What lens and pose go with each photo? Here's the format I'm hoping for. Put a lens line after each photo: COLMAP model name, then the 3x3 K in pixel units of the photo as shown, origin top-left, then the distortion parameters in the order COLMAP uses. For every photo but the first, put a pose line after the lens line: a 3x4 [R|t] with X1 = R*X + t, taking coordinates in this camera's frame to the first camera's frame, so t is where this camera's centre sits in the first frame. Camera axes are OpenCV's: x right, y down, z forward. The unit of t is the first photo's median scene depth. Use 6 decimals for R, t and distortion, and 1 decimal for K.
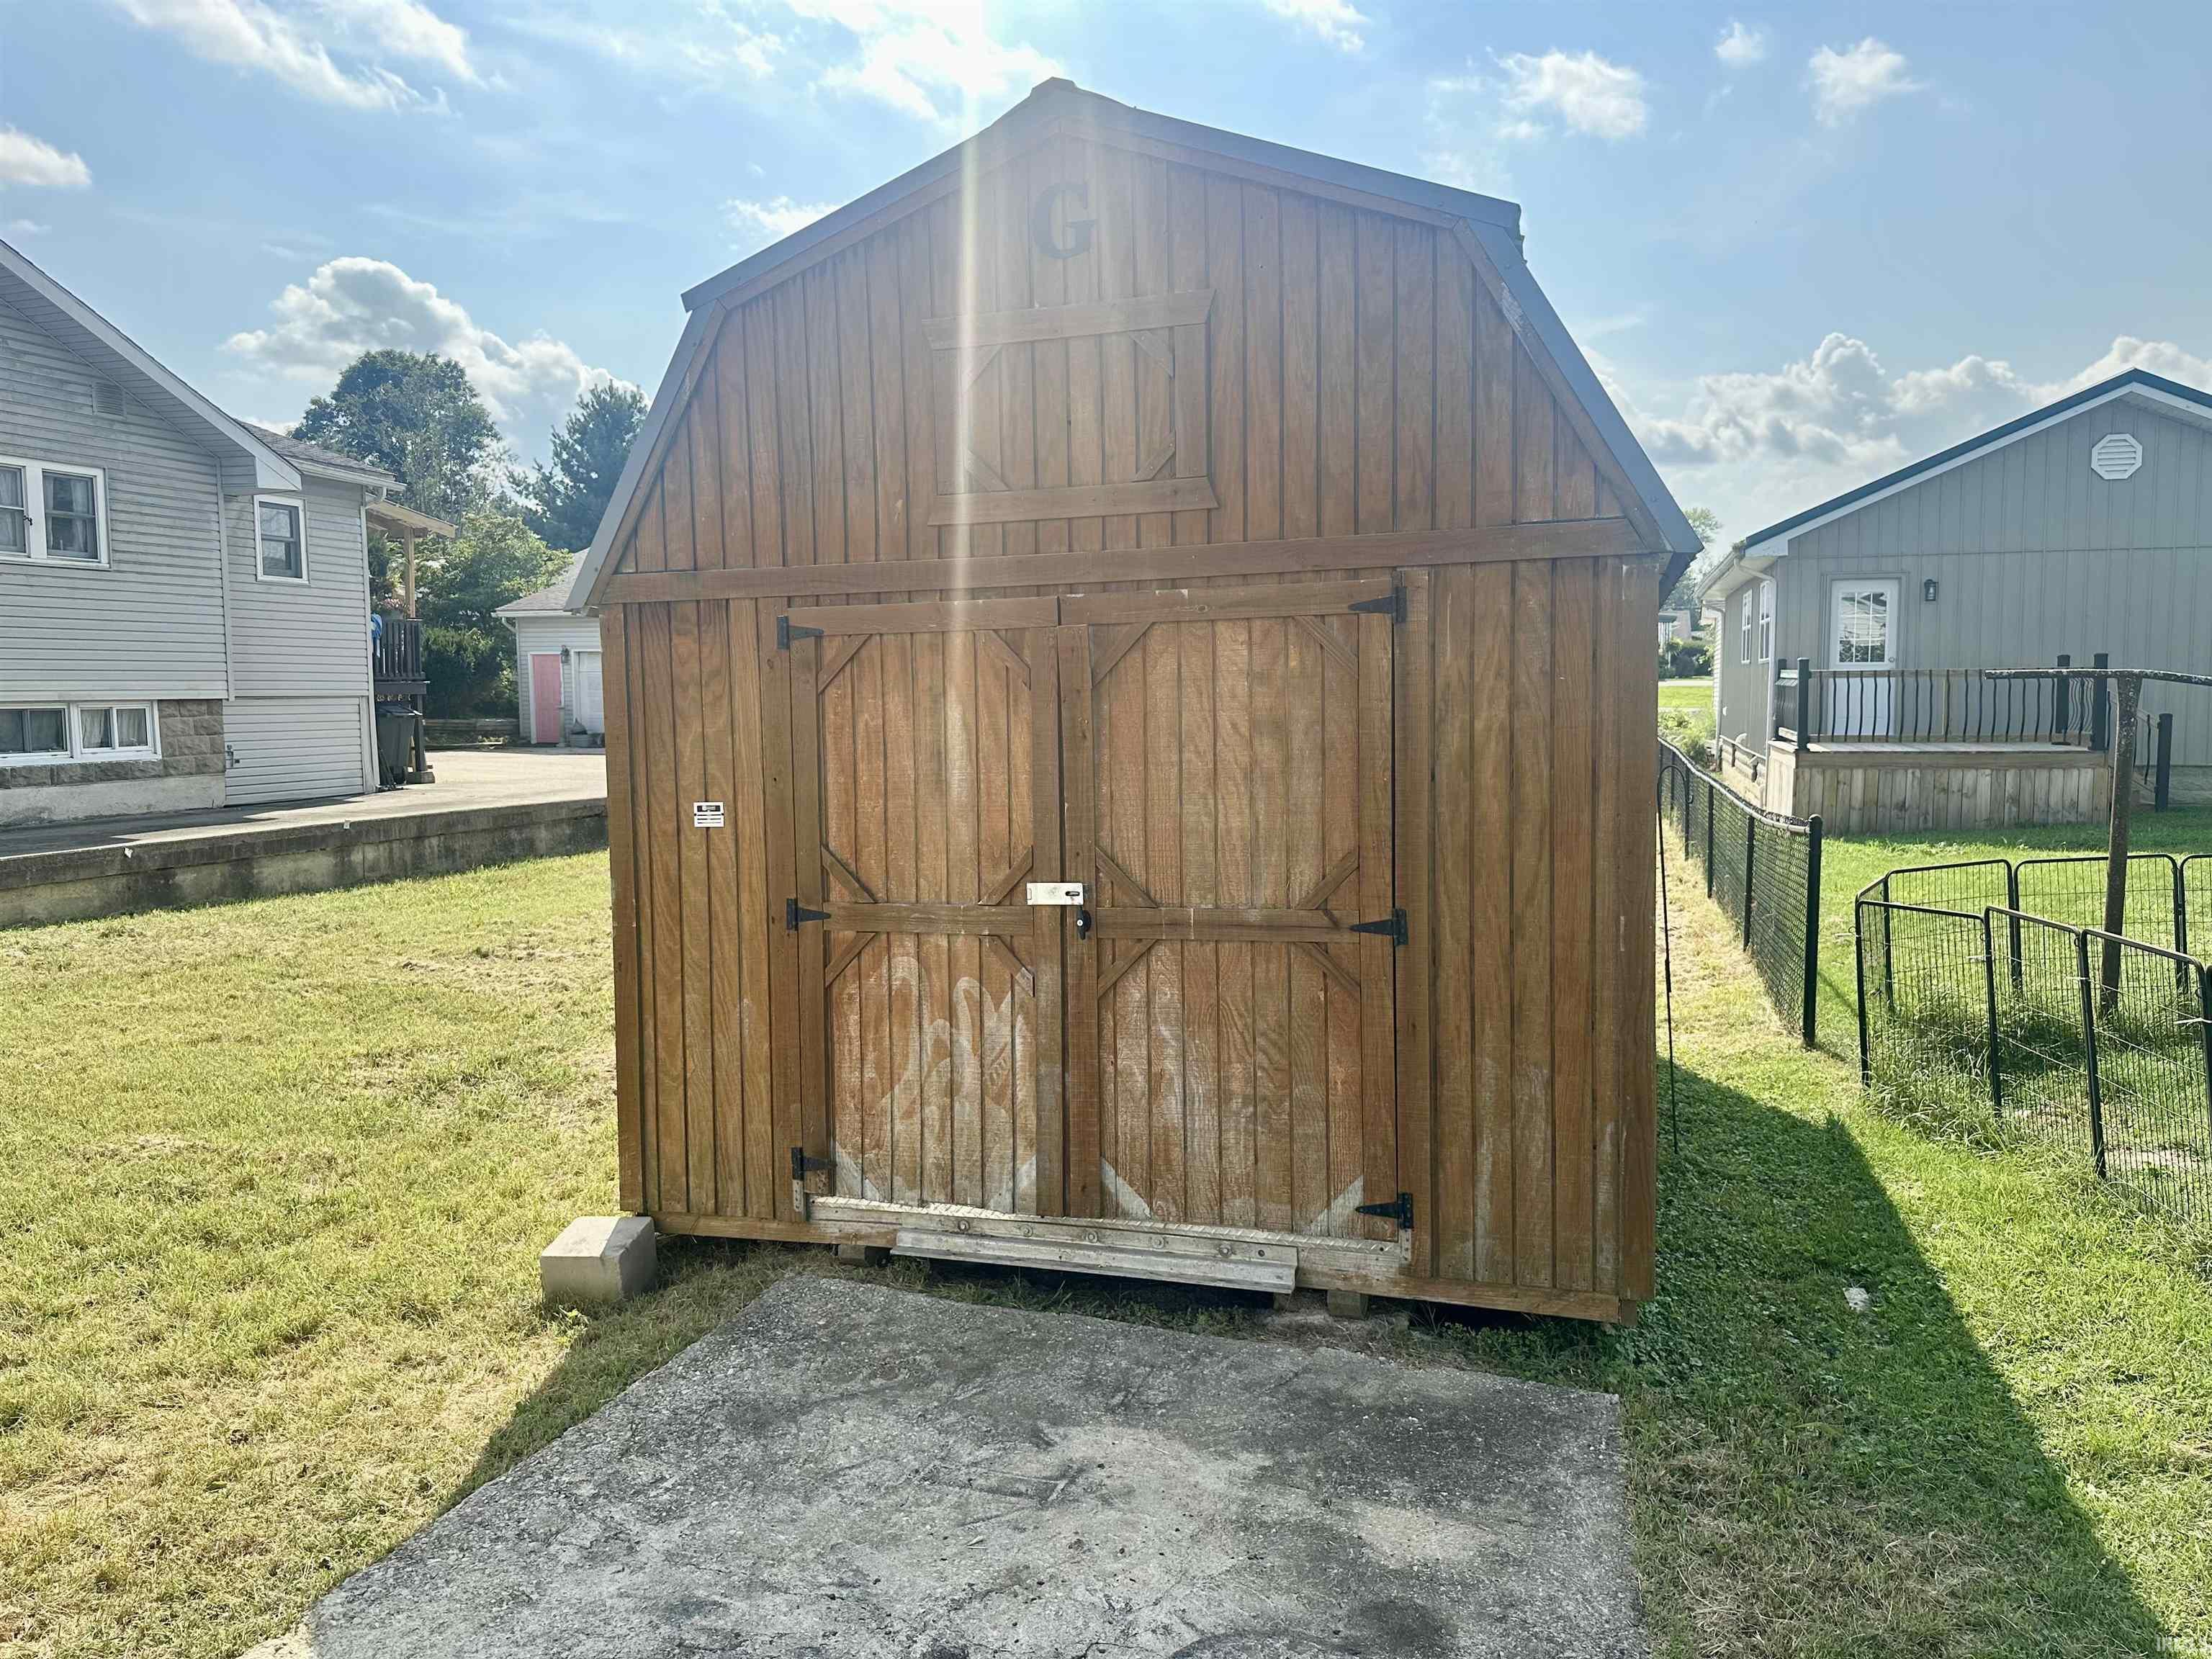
lens RADIAL K [[1561.0, 0, 1103.7], [0, 1561.0, 829.9], [0, 0, 1]] dist [0.054985, -0.080639]
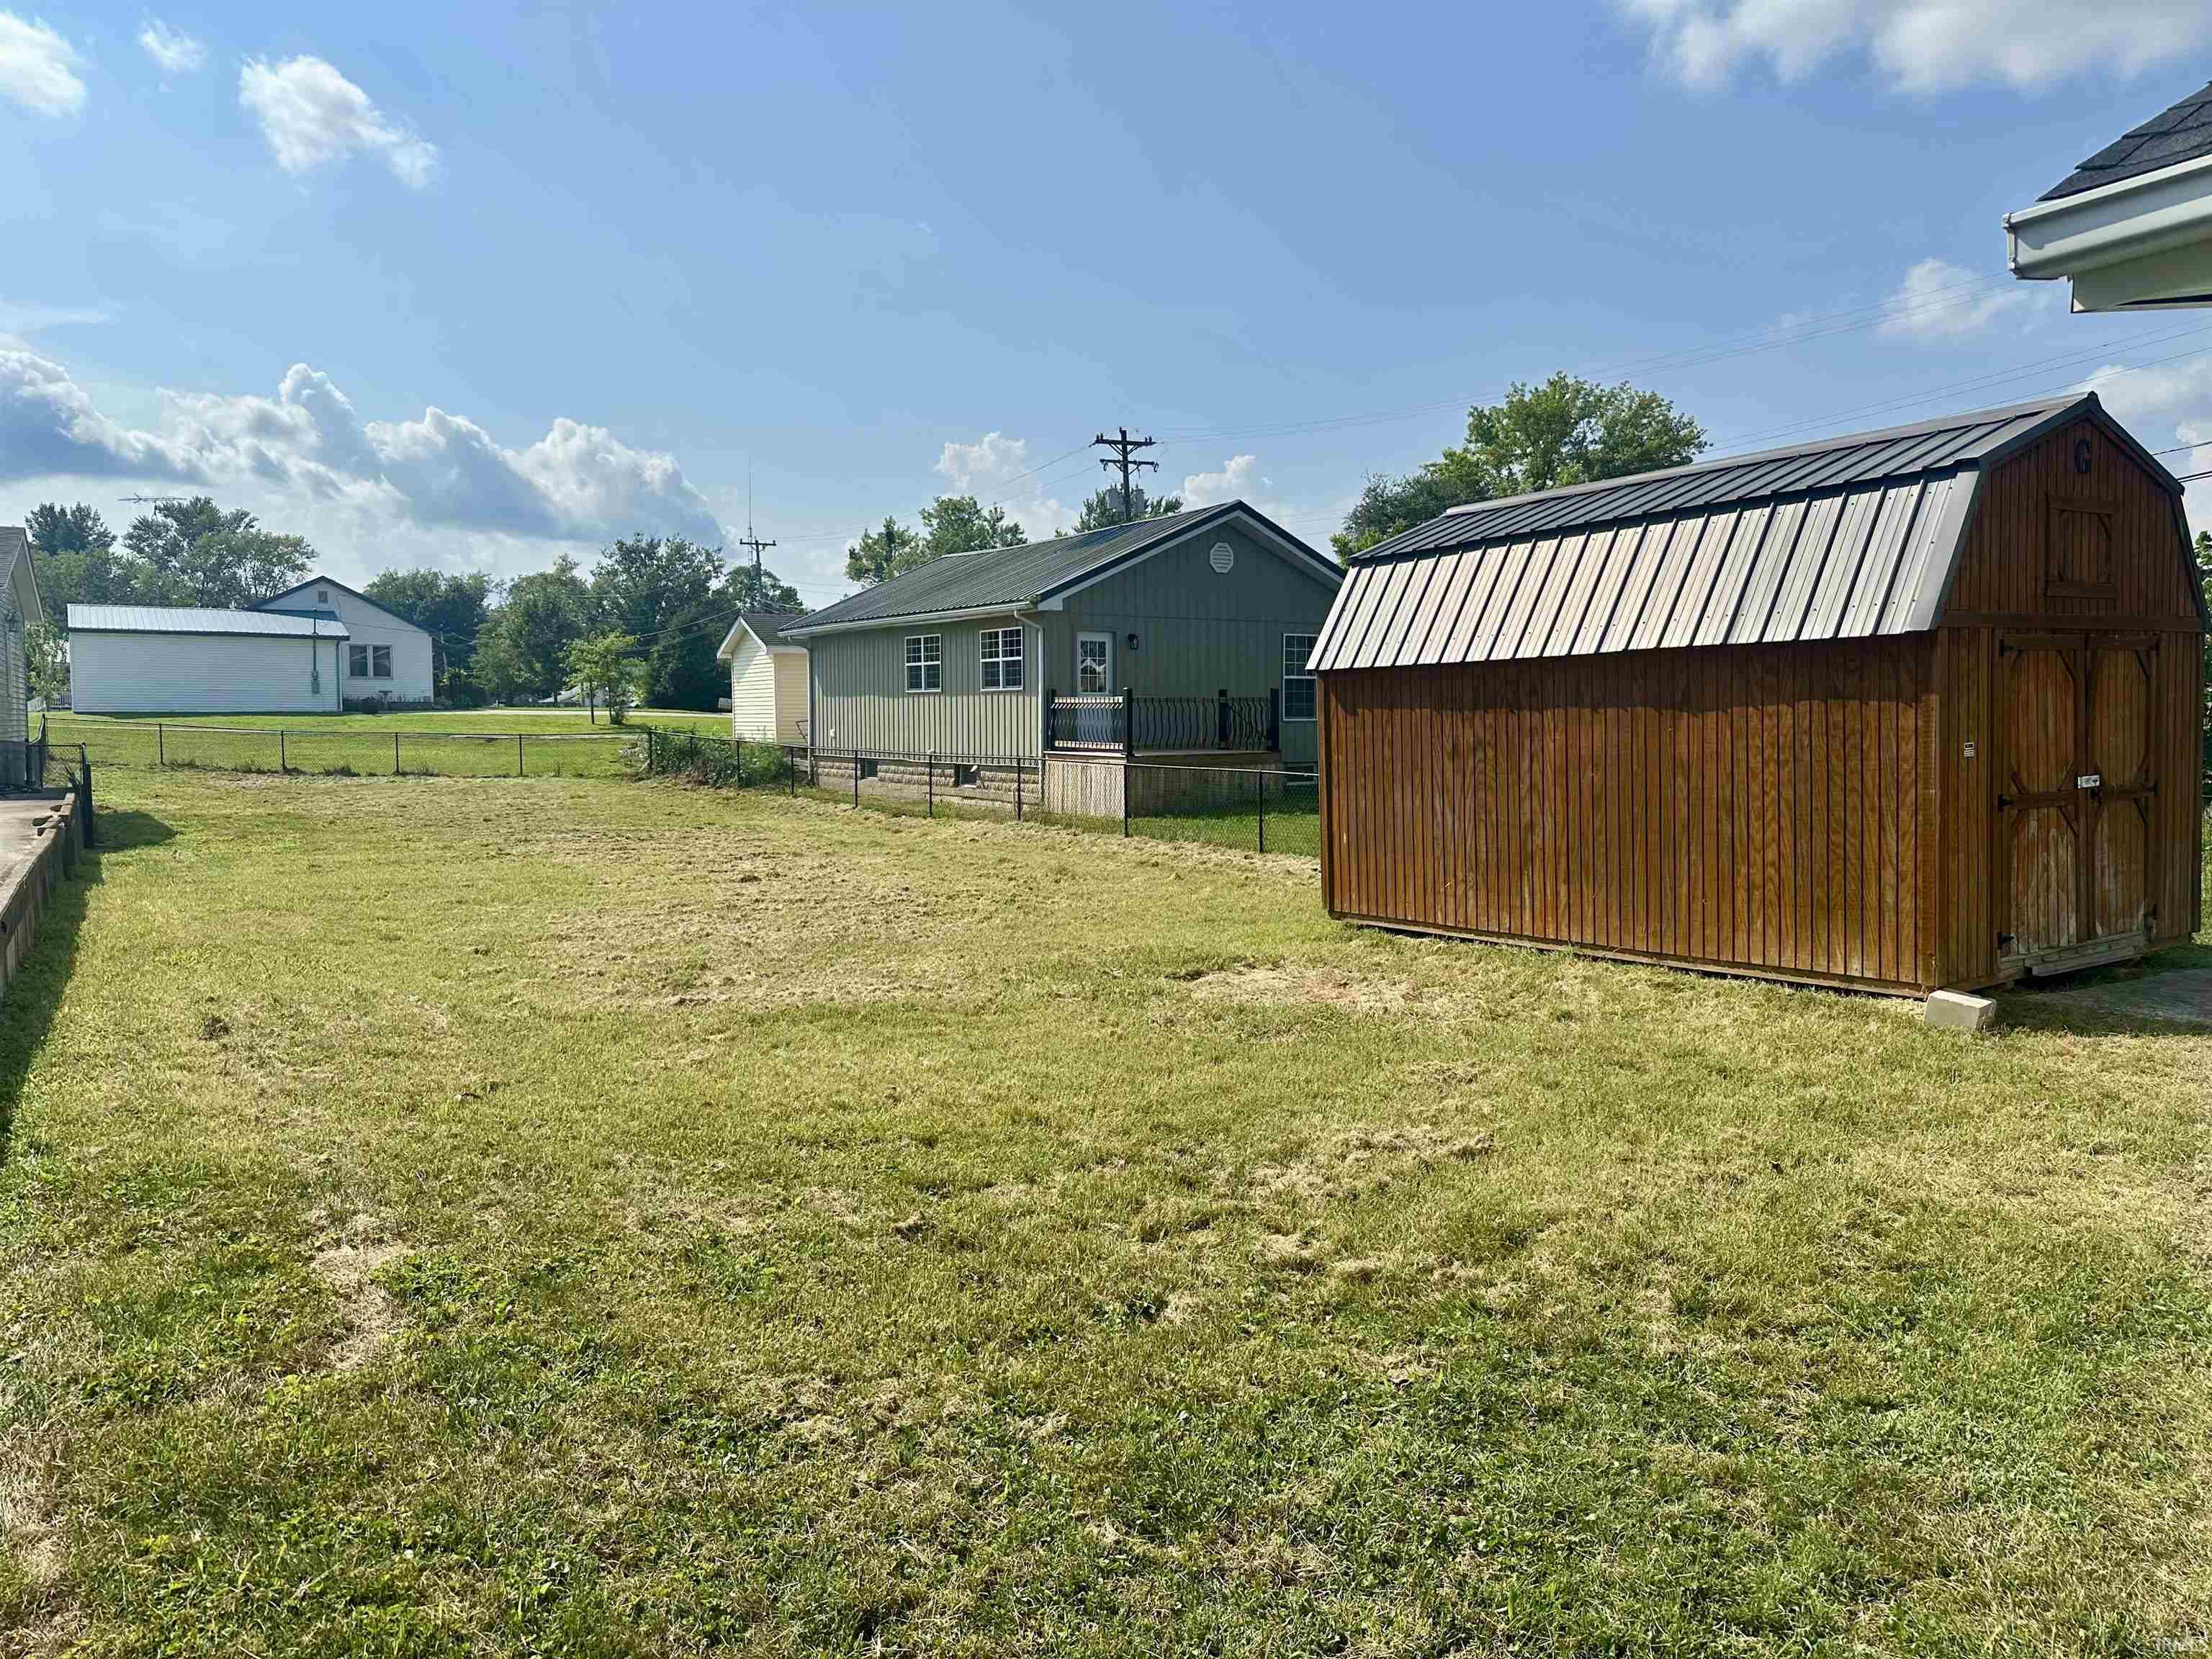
lens RADIAL K [[1561.0, 0, 1108.9], [0, 1561.0, 815.1], [0, 0, 1]] dist [0.054985, -0.080639]
pose [[0.612430, -0.040027, 0.789511, -0.631576], [0.065953, 0.997823, -0.000572, 0.000356], [-0.787769, 0.052421, 0.613736, 0.193904]]
